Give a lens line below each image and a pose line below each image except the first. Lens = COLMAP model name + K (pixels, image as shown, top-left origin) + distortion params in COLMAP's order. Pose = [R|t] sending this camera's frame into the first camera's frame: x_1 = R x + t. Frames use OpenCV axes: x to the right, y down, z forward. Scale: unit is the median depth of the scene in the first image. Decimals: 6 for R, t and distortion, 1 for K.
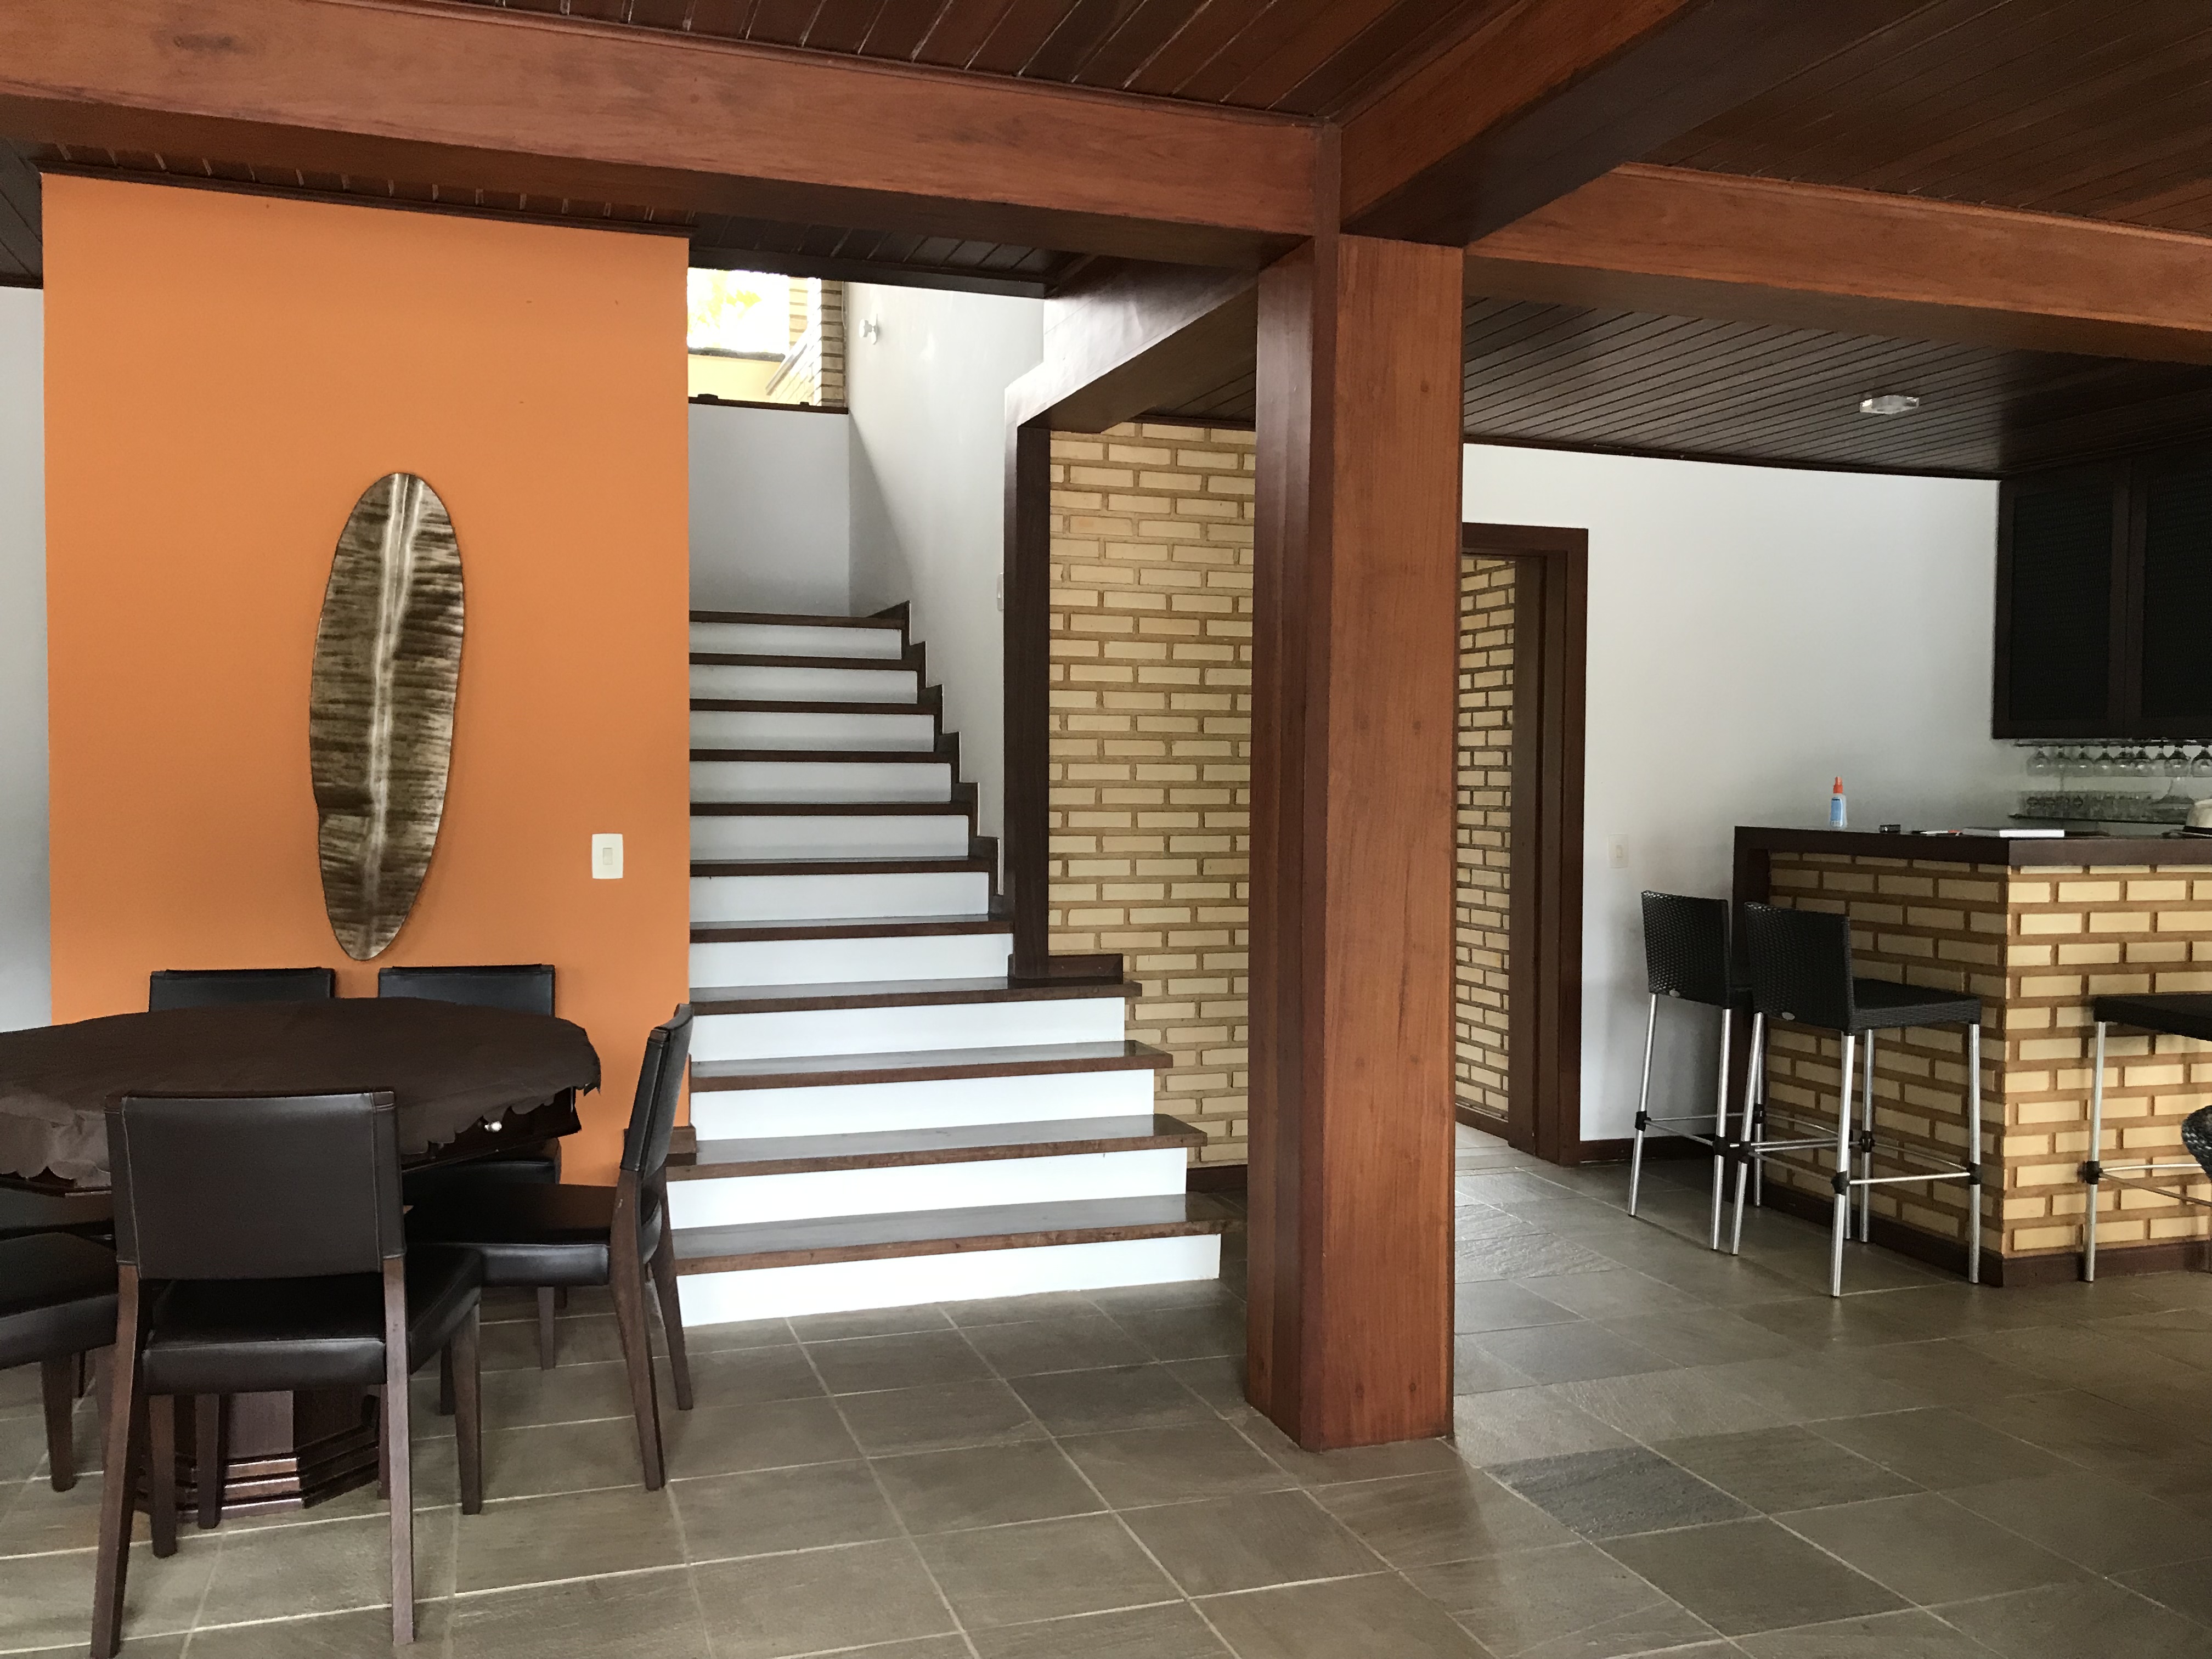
lens RADIAL K [[1765.6, 0, 1106.0], [0, 1765.6, 829.5], [0, 0, 1]] dist [-0.014916, 0.016642]
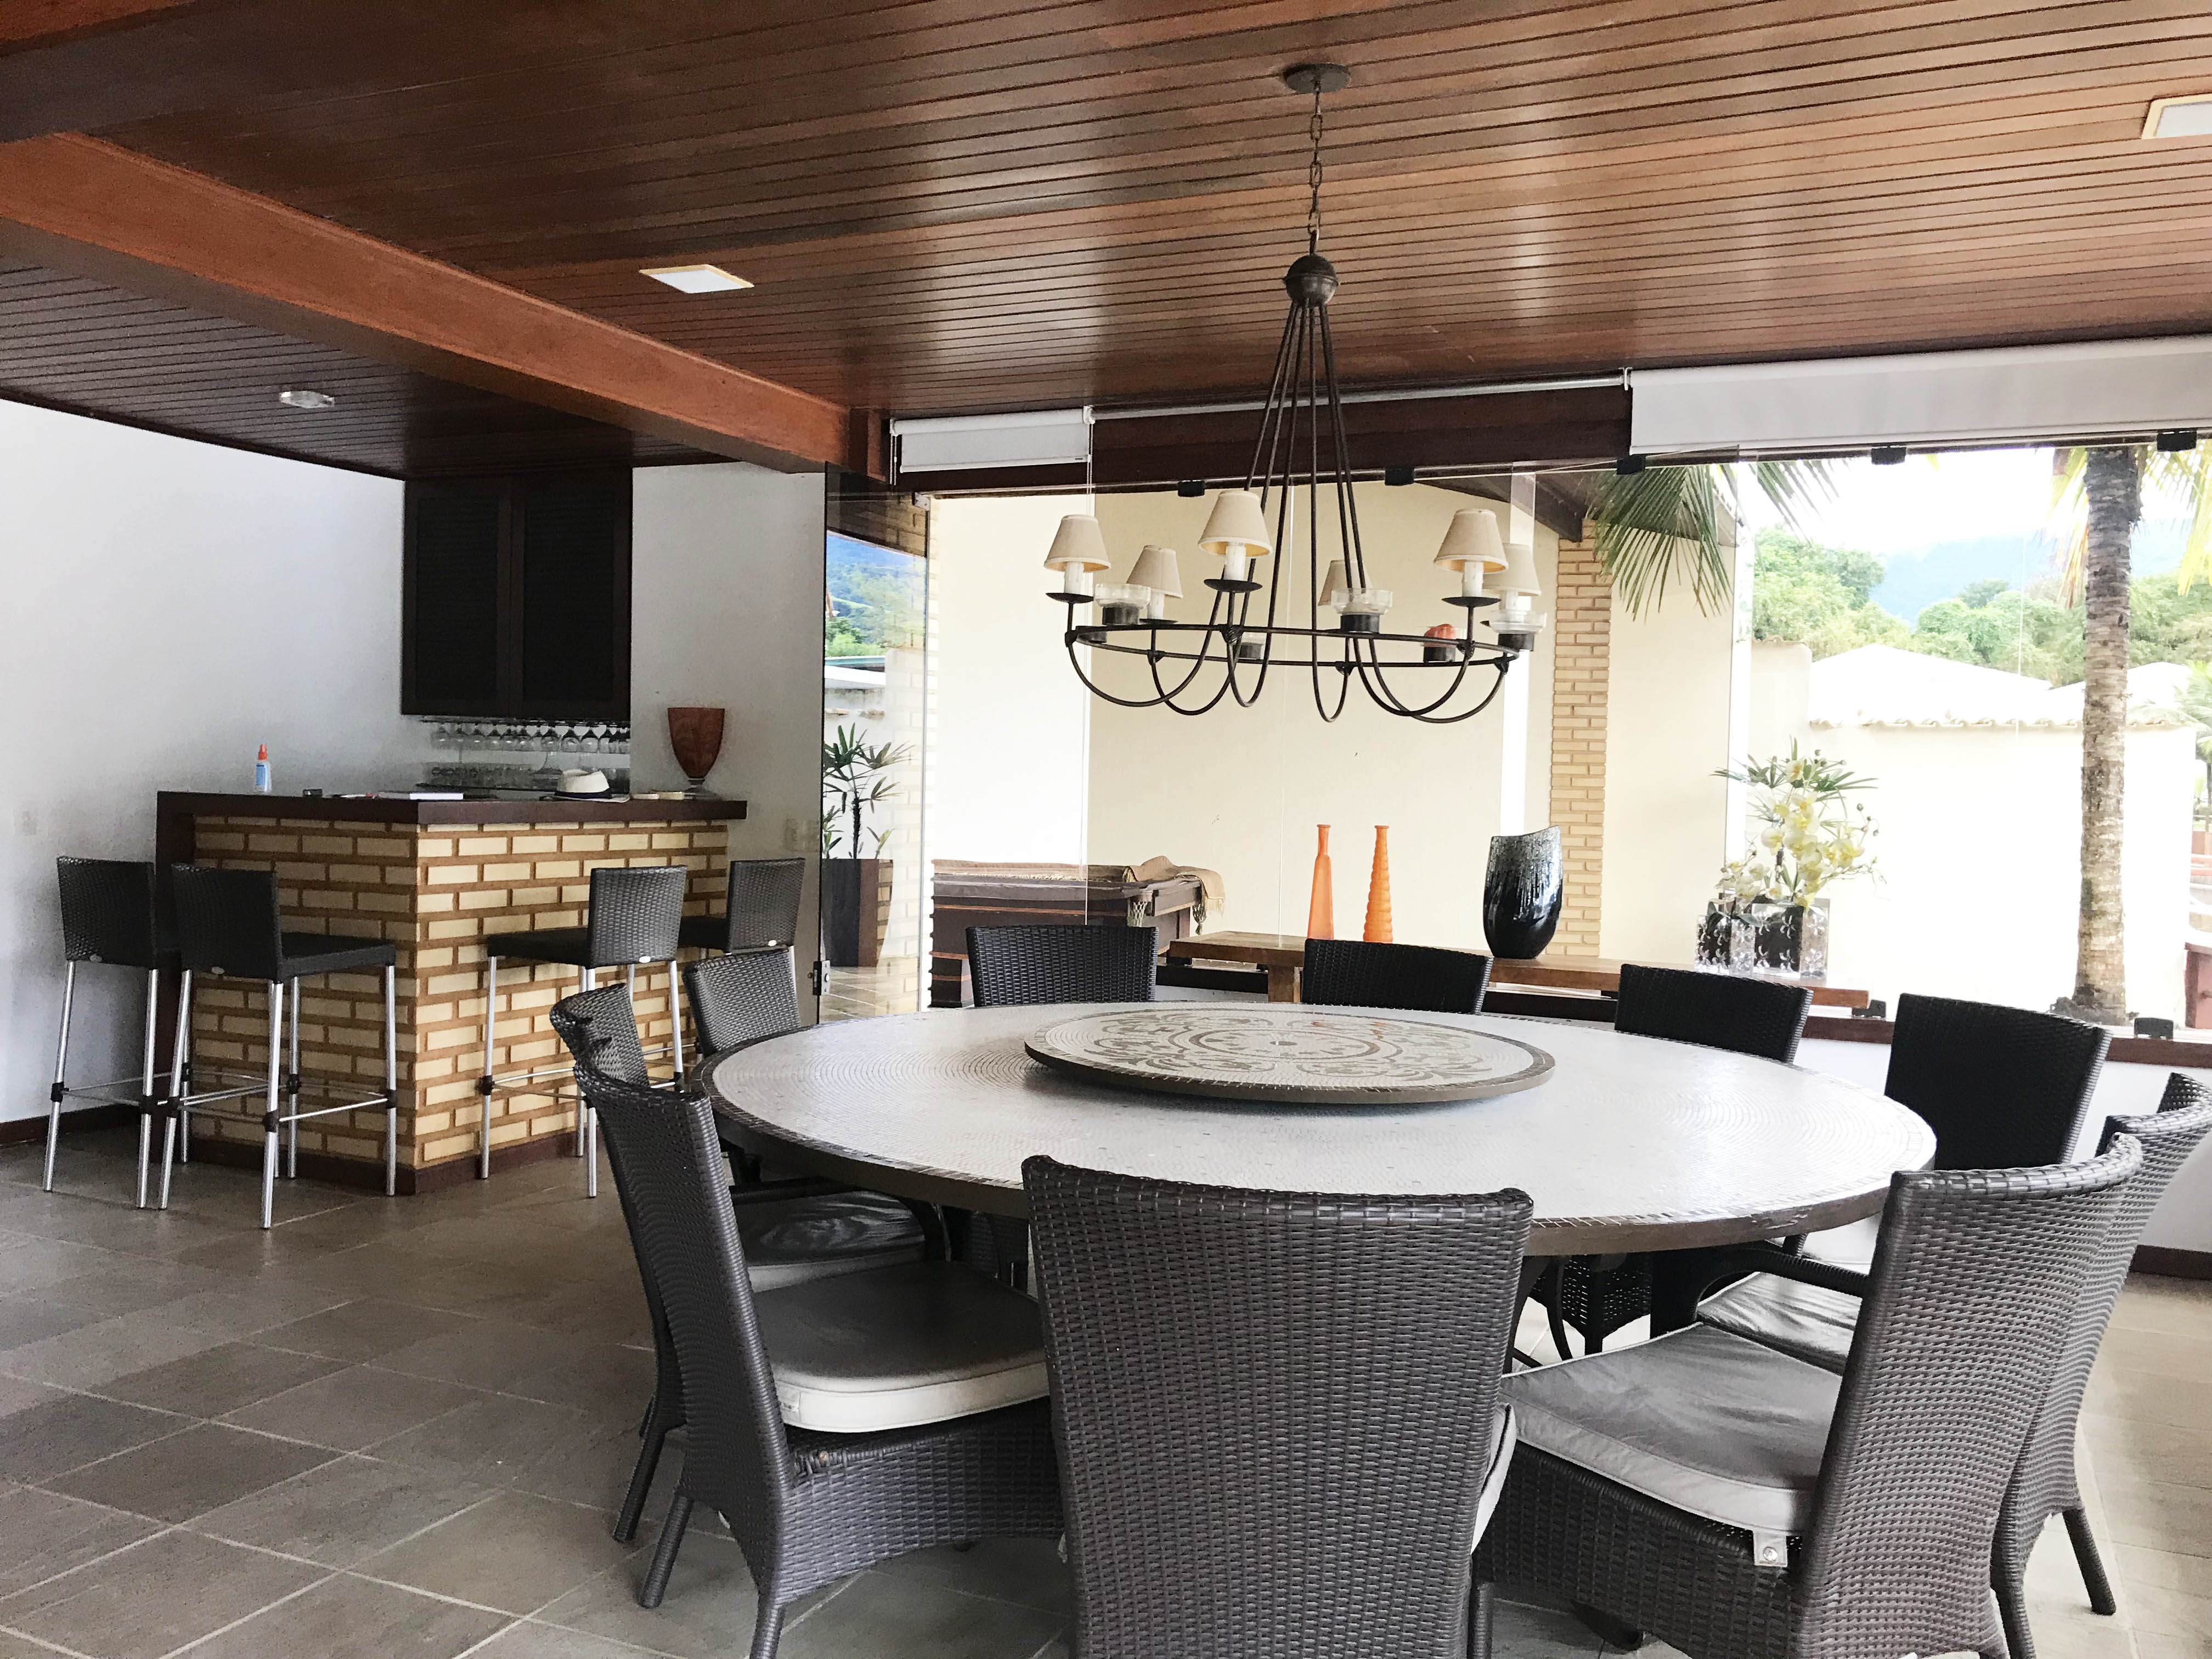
lens RADIAL K [[1834.6, 0, 1007.5], [0, 1834.6, 847.7], [0, 0, 1]] dist [0.069396, 0.019628]
pose [[0.706687, -0.015815, 0.707349, -0.063359], [0.001427, 0.999780, 0.020929, 0.010751], [-0.707525, -0.013781, 0.706554, -0.114400]]
